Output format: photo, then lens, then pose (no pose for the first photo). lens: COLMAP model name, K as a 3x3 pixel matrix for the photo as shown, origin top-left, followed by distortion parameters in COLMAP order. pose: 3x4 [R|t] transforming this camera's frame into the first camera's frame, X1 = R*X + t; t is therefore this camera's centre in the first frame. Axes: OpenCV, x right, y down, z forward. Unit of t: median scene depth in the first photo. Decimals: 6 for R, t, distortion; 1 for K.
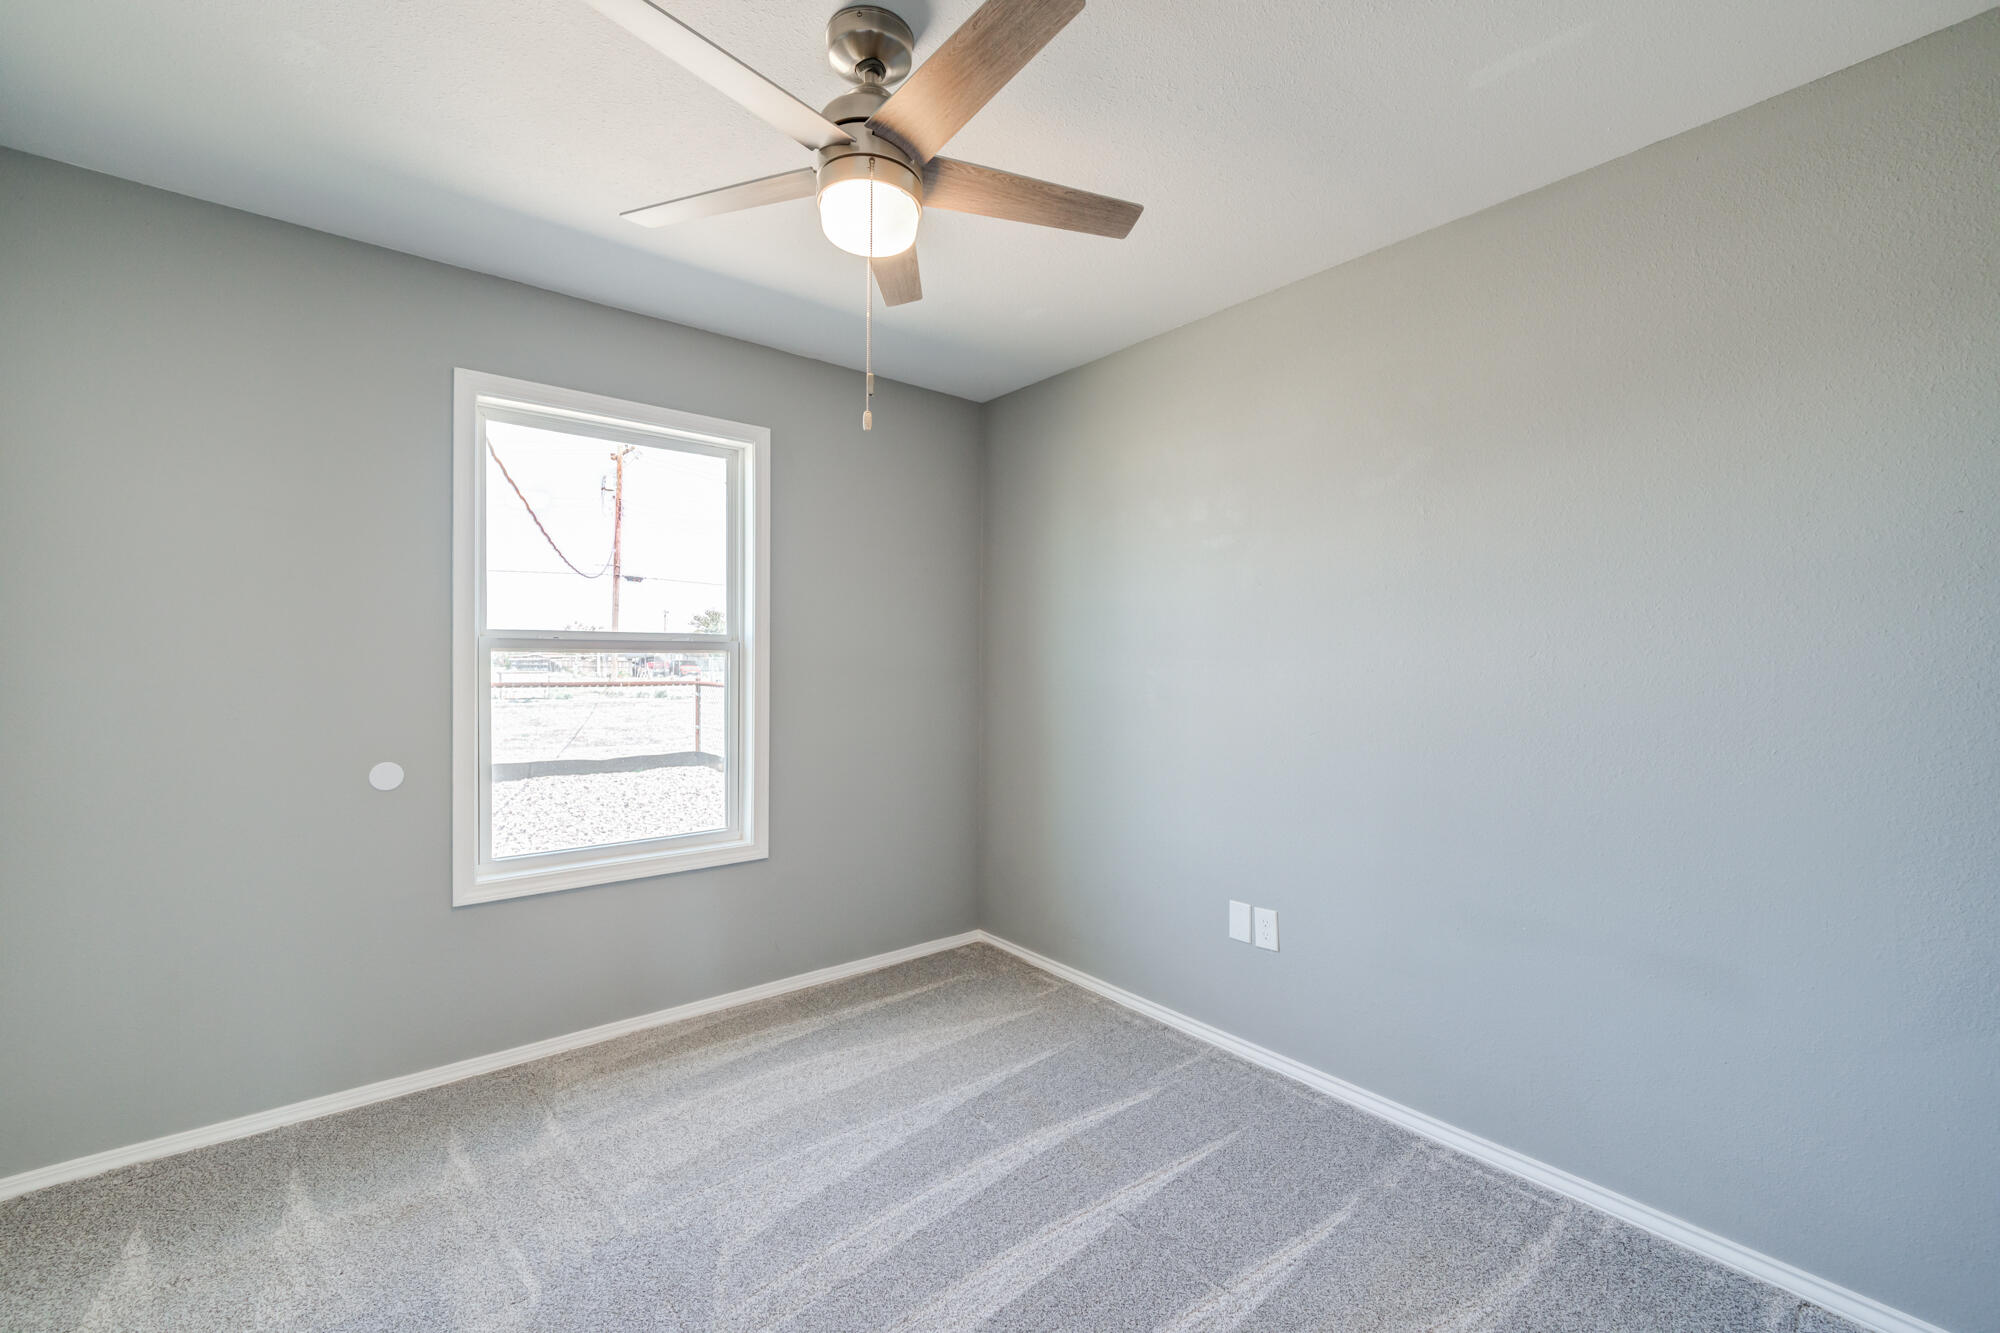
lens RADIAL K [[816.3, 0, 969.4], [0, 816.3, 682.0], [0, 0, 1]] dist [-0.026873, 0.002818]
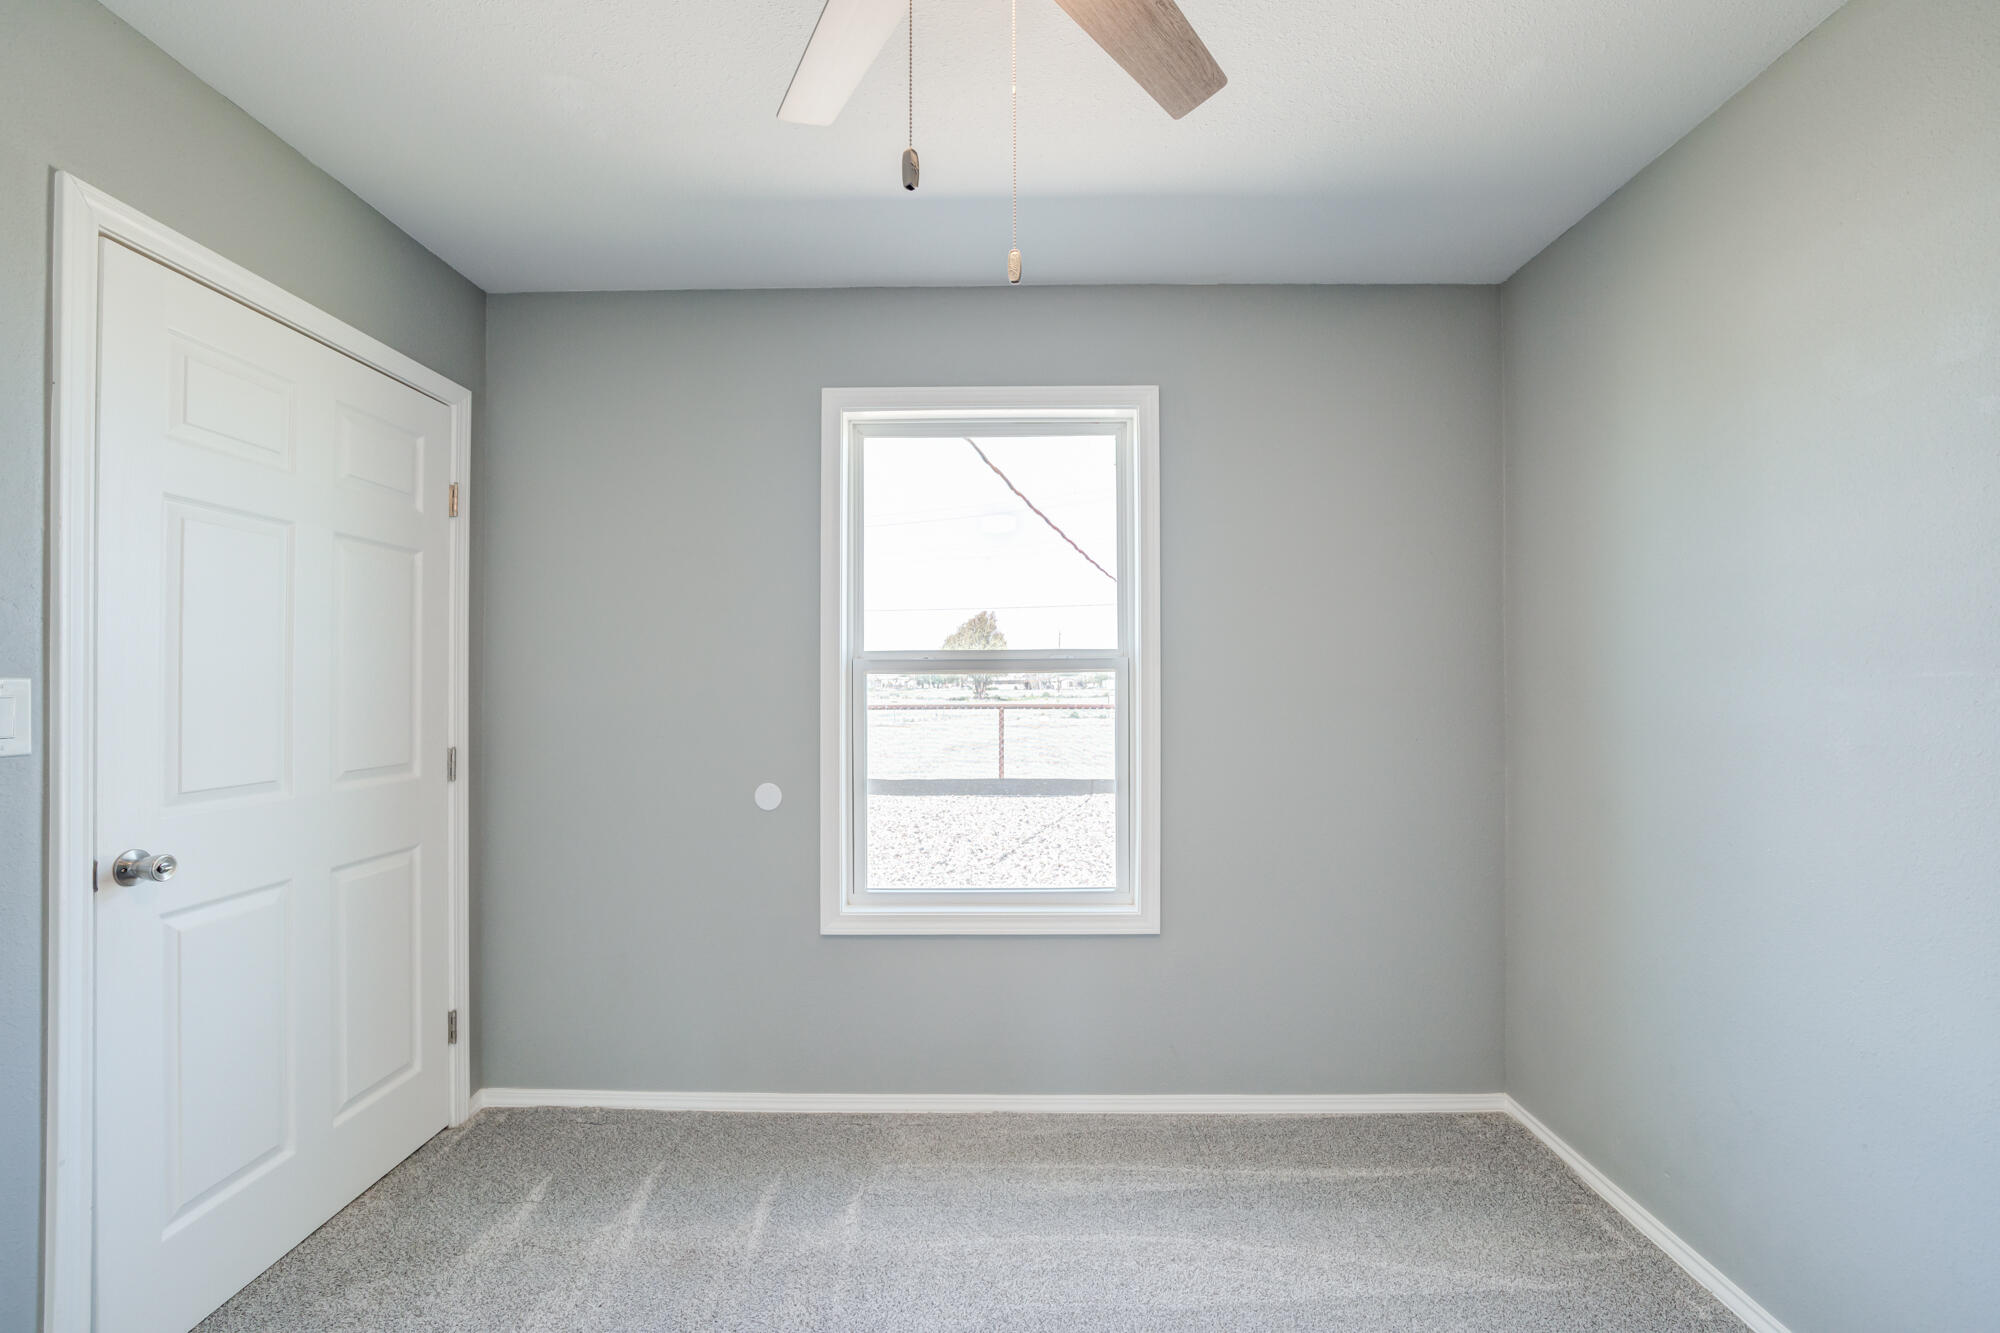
lens RADIAL K [[816.3, 0, 994.8], [0, 816.3, 680.2], [0, 0, 1]] dist [-0.026873, 0.002818]
pose [[0.775577, -0.009160, -0.631187, 0.136918], [-0.008472, 0.999654, -0.024917, -0.006075], [0.631197, 0.024672, 0.775230, 0.324059]]
